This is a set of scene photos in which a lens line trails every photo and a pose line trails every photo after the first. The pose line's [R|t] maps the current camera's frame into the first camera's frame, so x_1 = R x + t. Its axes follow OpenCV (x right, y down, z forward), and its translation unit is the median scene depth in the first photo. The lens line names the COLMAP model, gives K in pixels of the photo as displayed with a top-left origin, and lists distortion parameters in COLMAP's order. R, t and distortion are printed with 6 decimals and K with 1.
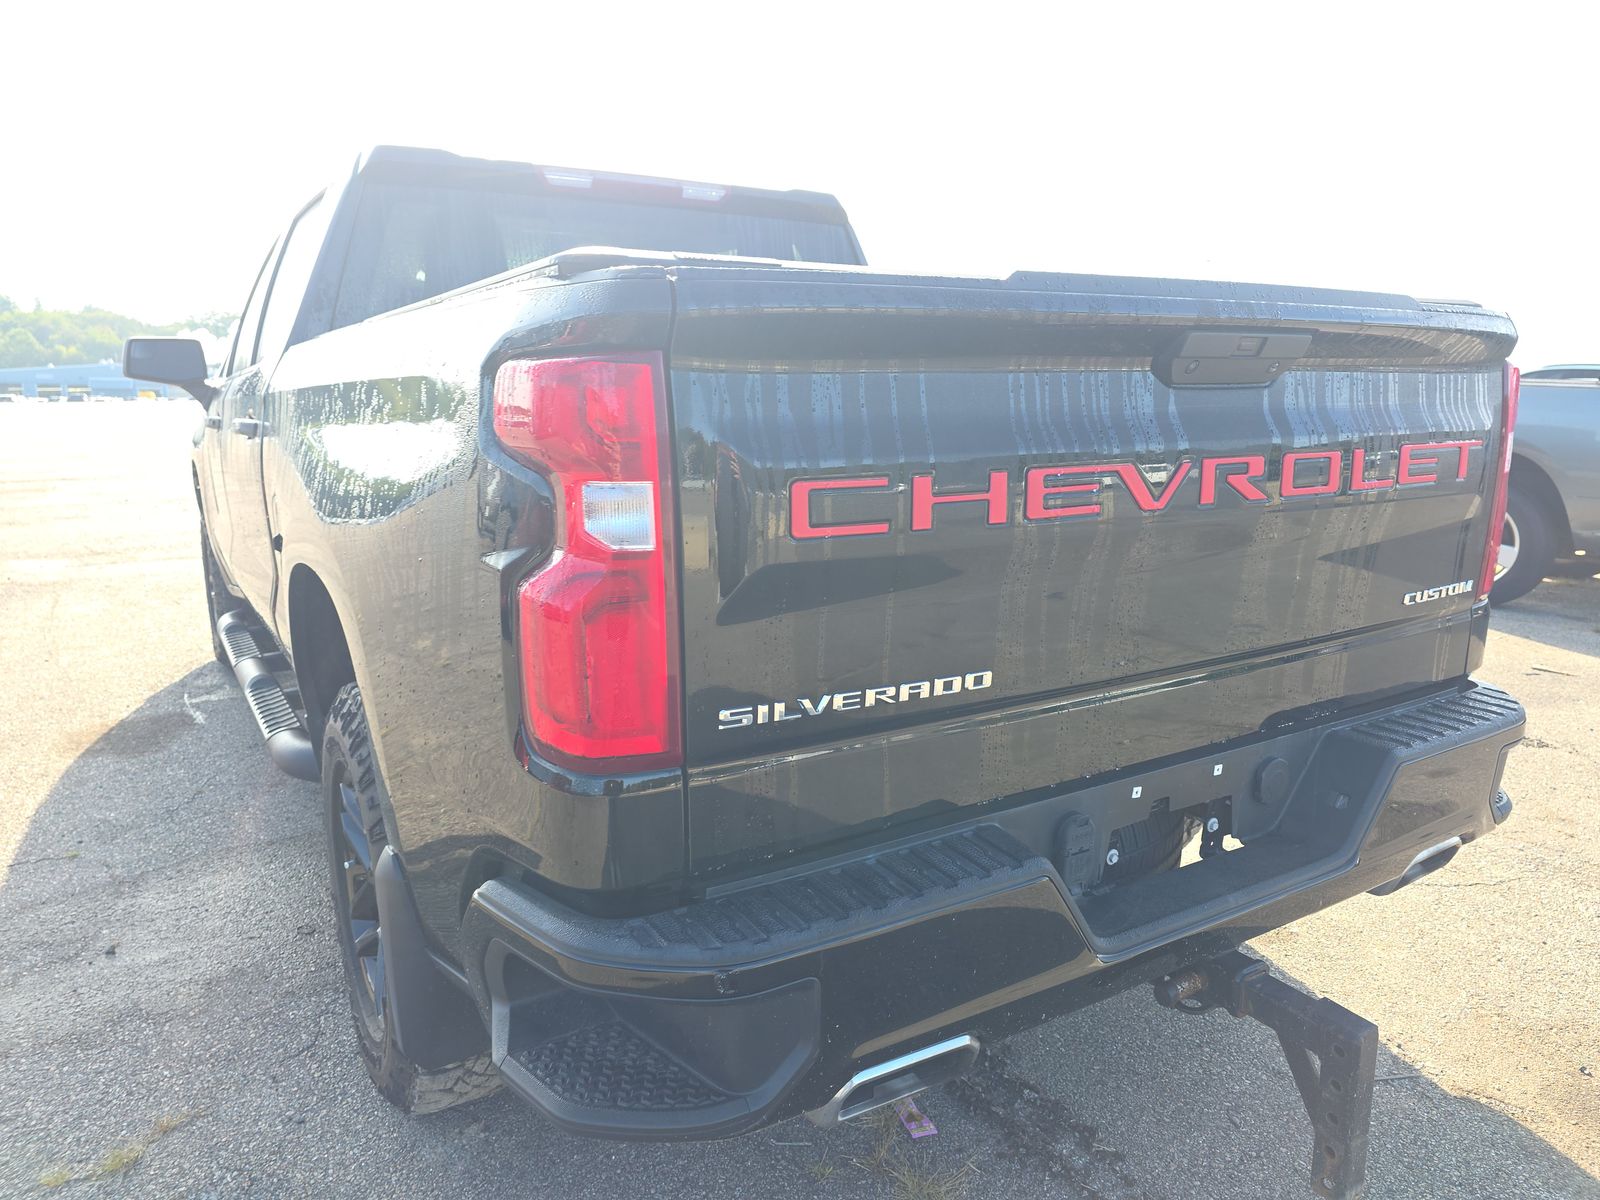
lens RADIAL K [[1067.0, 0, 795.8], [0, 1067.0, 603.8], [0, 0, 1]] dist [0.050564, -0.011158]
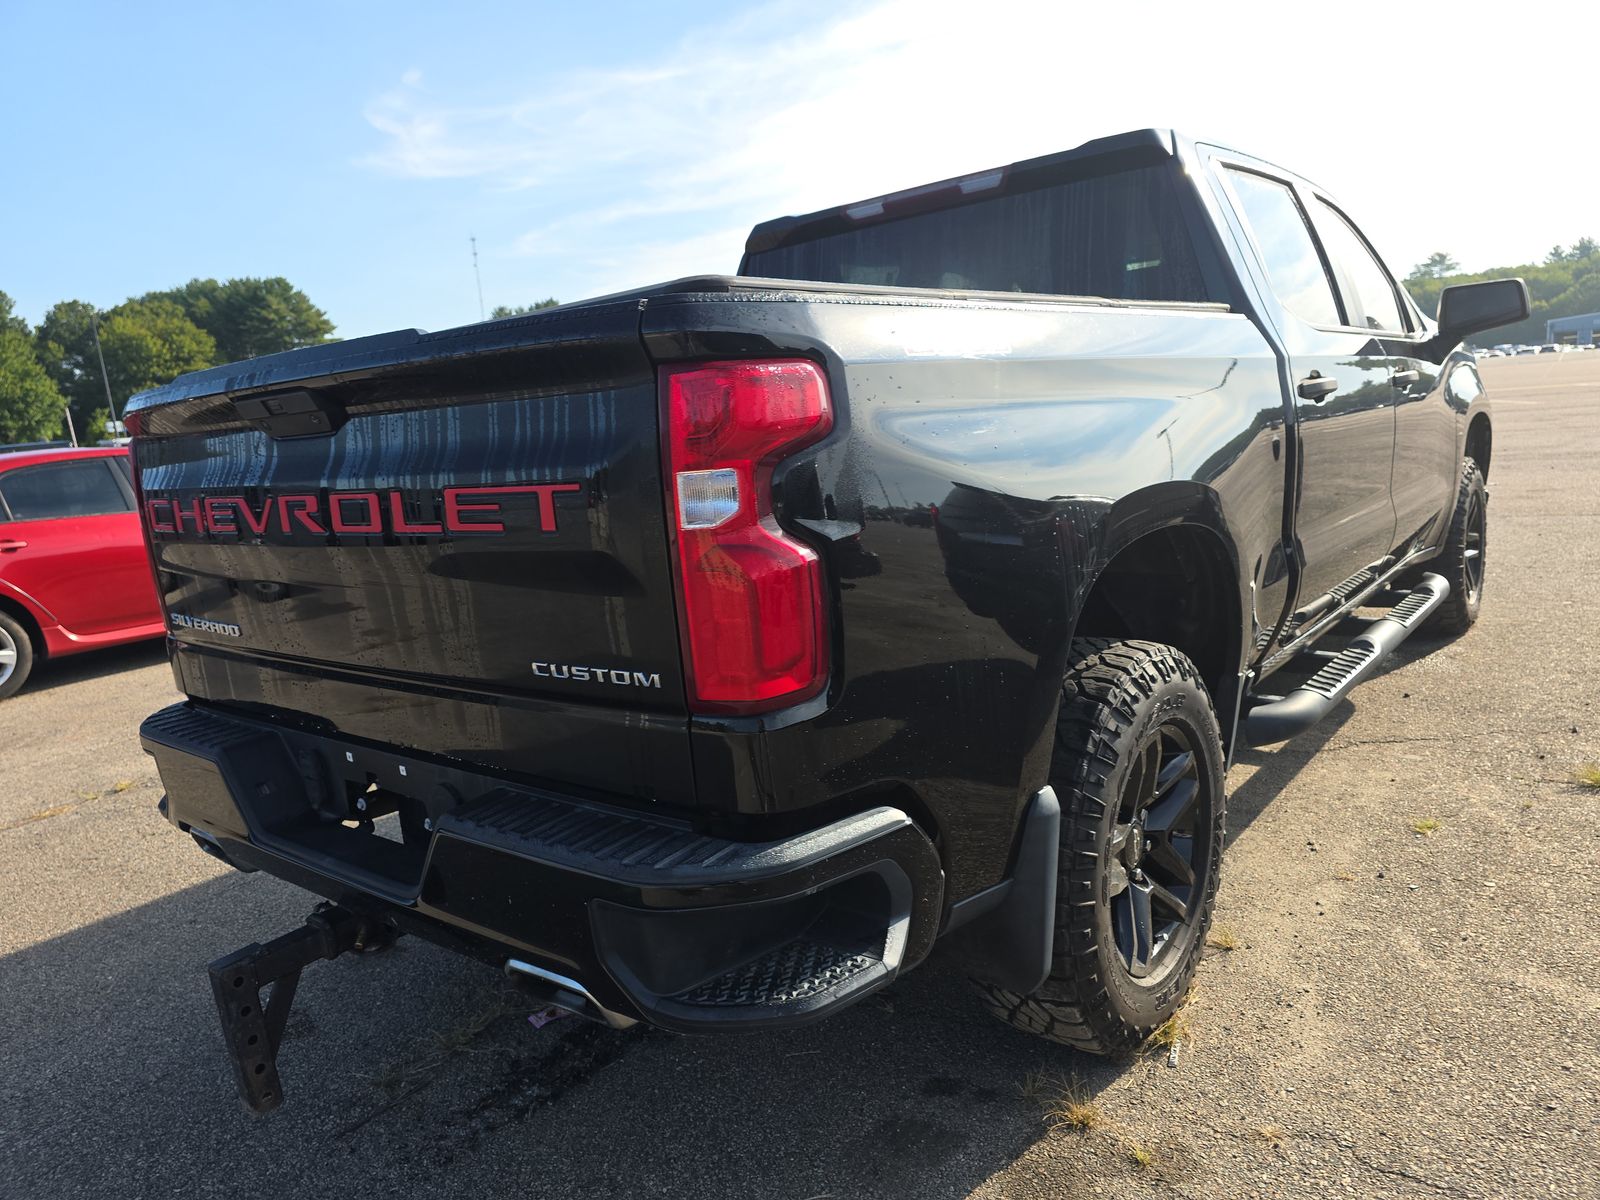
lens RADIAL K [[1067.0, 0, 800.0], [0, 1067.0, 603.5], [0, 0, 1]] dist [0.050564, -0.011158]
pose [[0.348785, 0.141667, -0.926434, 1.935461], [-0.099173, 0.988538, 0.113827, -0.233410], [0.931941, 0.052176, 0.358837, 1.218104]]
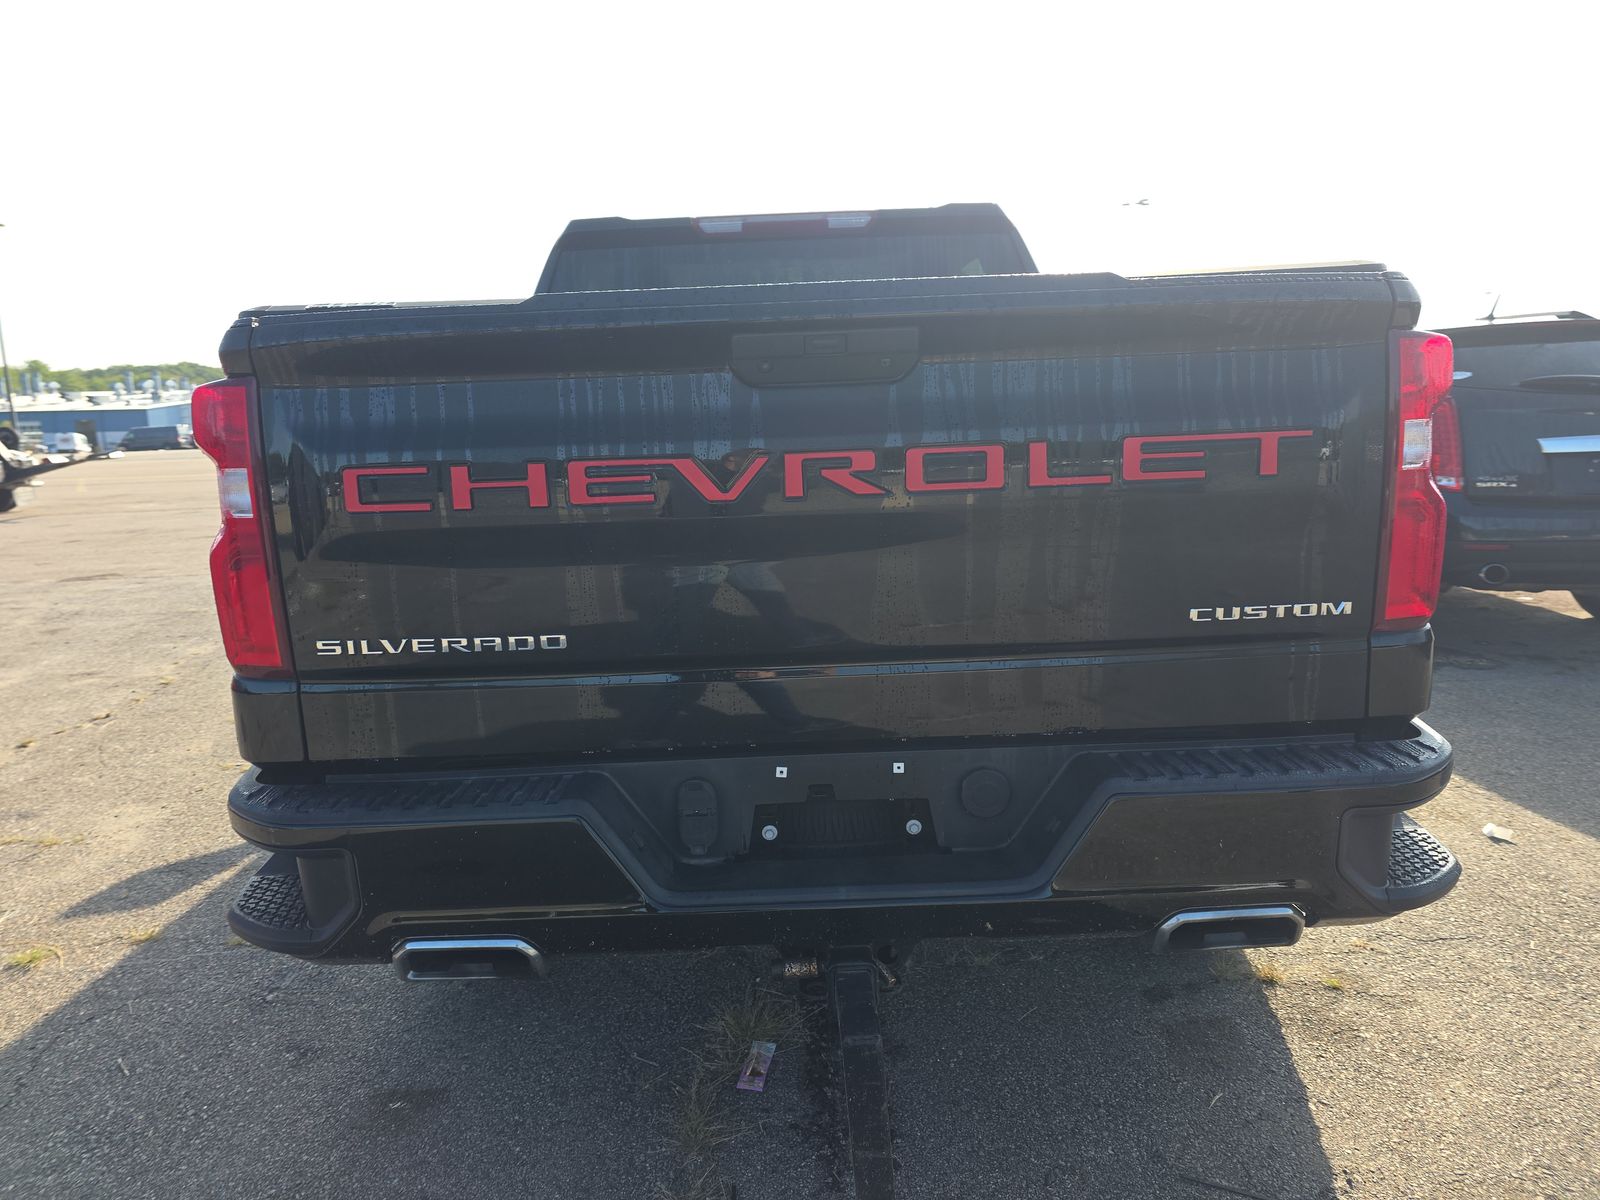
lens RADIAL K [[1067.0, 0, 798.1], [0, 1067.0, 594.6], [0, 0, 1]] dist [0.050564, -0.011158]
pose [[0.860031, 0.054663, -0.507306, 1.004498], [-0.066741, 0.997754, -0.005636, 0.008513], [0.505859, 0.038705, 0.861748, 0.123469]]
